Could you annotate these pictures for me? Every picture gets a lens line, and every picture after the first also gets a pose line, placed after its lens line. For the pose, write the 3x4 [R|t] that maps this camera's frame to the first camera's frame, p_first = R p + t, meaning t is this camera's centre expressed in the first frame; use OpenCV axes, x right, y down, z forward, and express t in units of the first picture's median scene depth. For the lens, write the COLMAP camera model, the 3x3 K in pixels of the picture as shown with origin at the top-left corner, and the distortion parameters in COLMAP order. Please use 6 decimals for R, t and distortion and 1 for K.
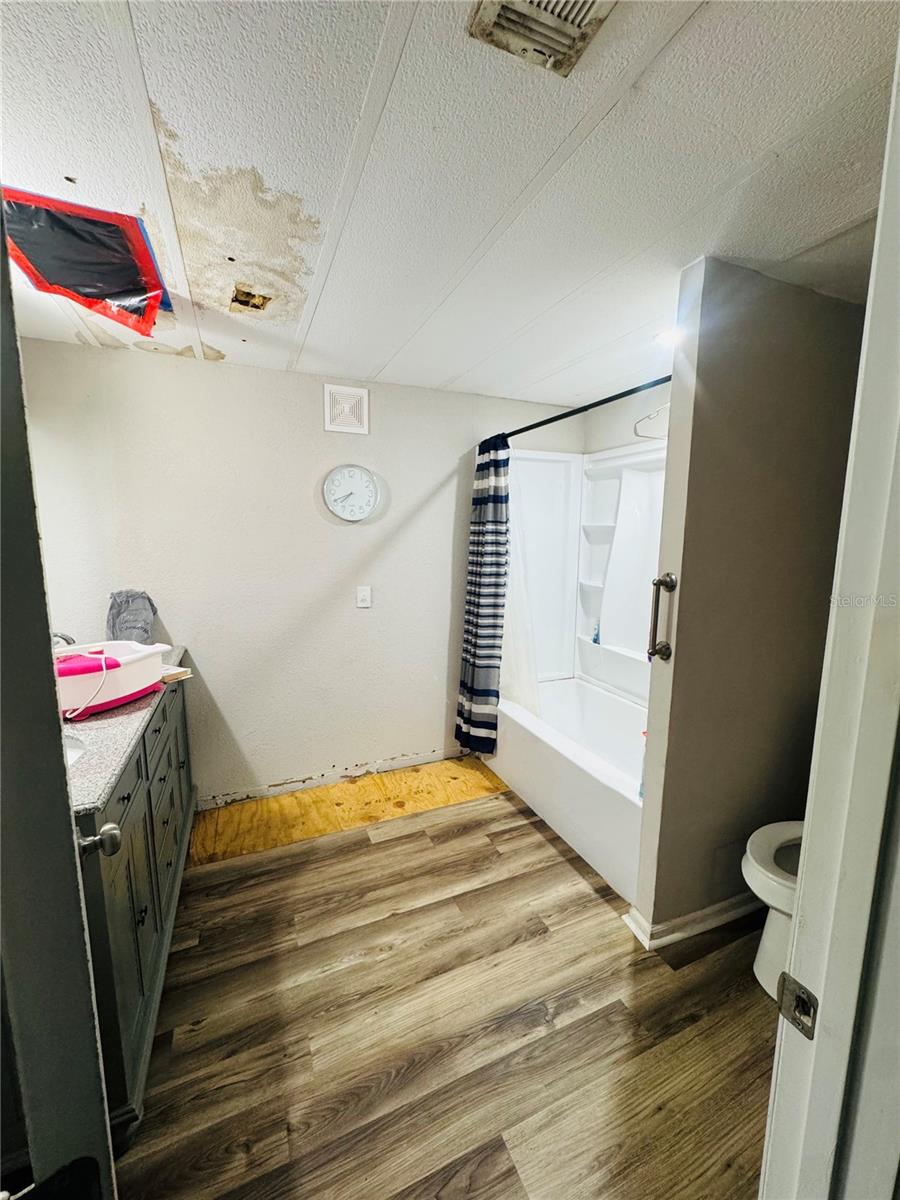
lens RADIAL K [[480.0, 0, 451.9], [0, 480.0, 600.1], [0, 0, 1]] dist [-0.003016, 0.000007]
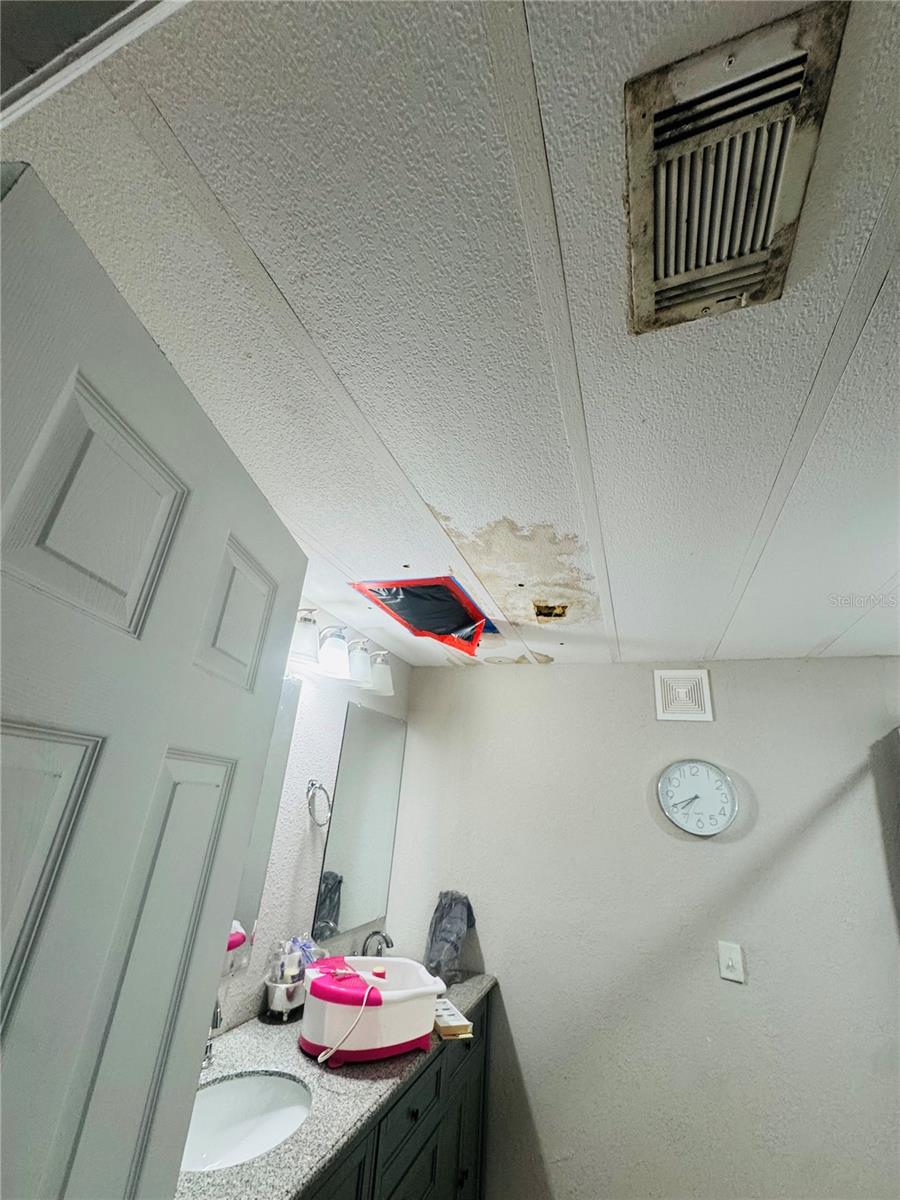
lens RADIAL K [[480.0, 0, 451.9], [0, 480.0, 600.1], [0, 0, 1]] dist [-0.003016, 0.000007]
pose [[0.723216, -0.215539, -0.656126, 0.087694], [-0.168288, 0.866413, -0.470115, -0.069277], [0.669804, 0.450412, 0.590331, 0.135255]]
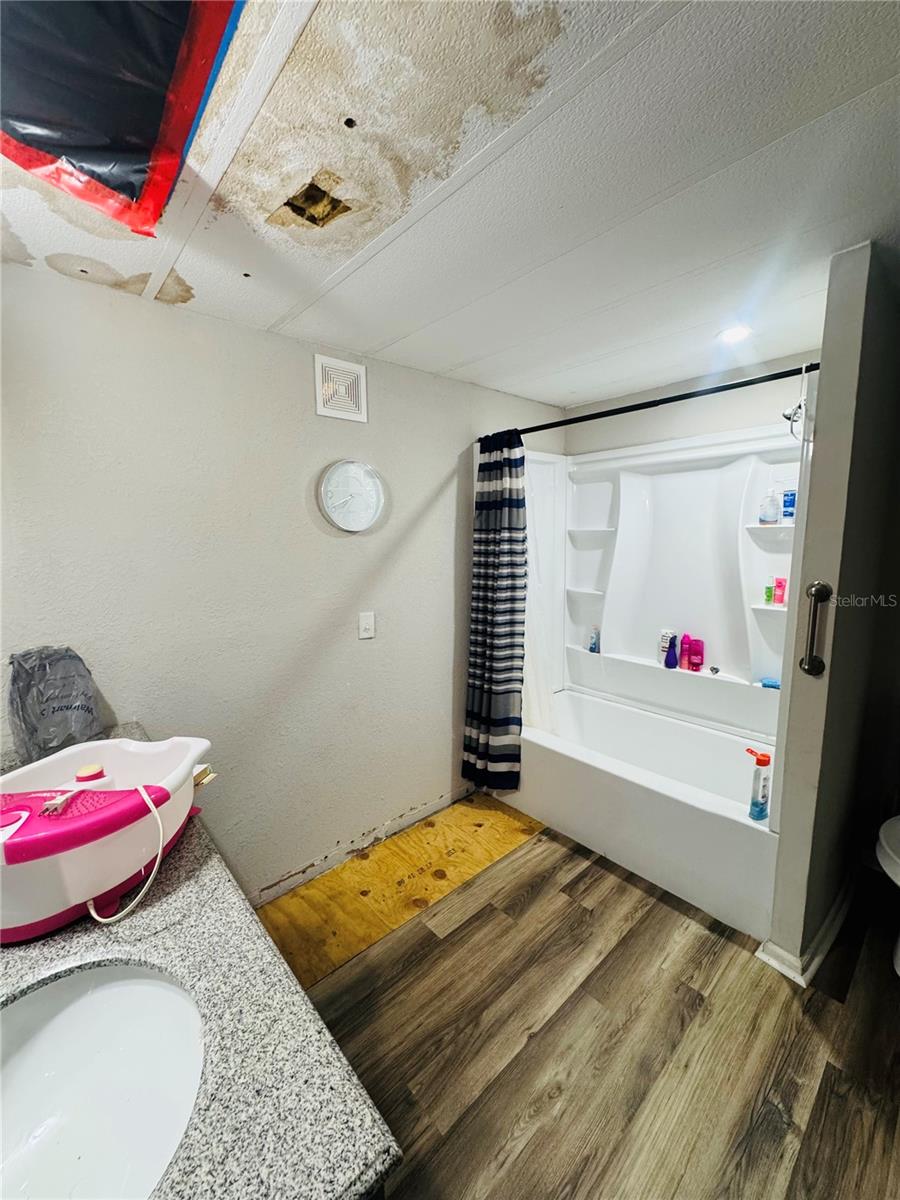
lens RADIAL K [[480.0, 0, 451.9], [0, 480.0, 600.1], [0, 0, 1]] dist [-0.003016, 0.000007]
pose [[0.949912, -0.064580, 0.305771, -0.319233], [0.067072, 0.997745, 0.002362, -0.044741], [-0.305234, 0.018265, 0.952102, 0.210253]]
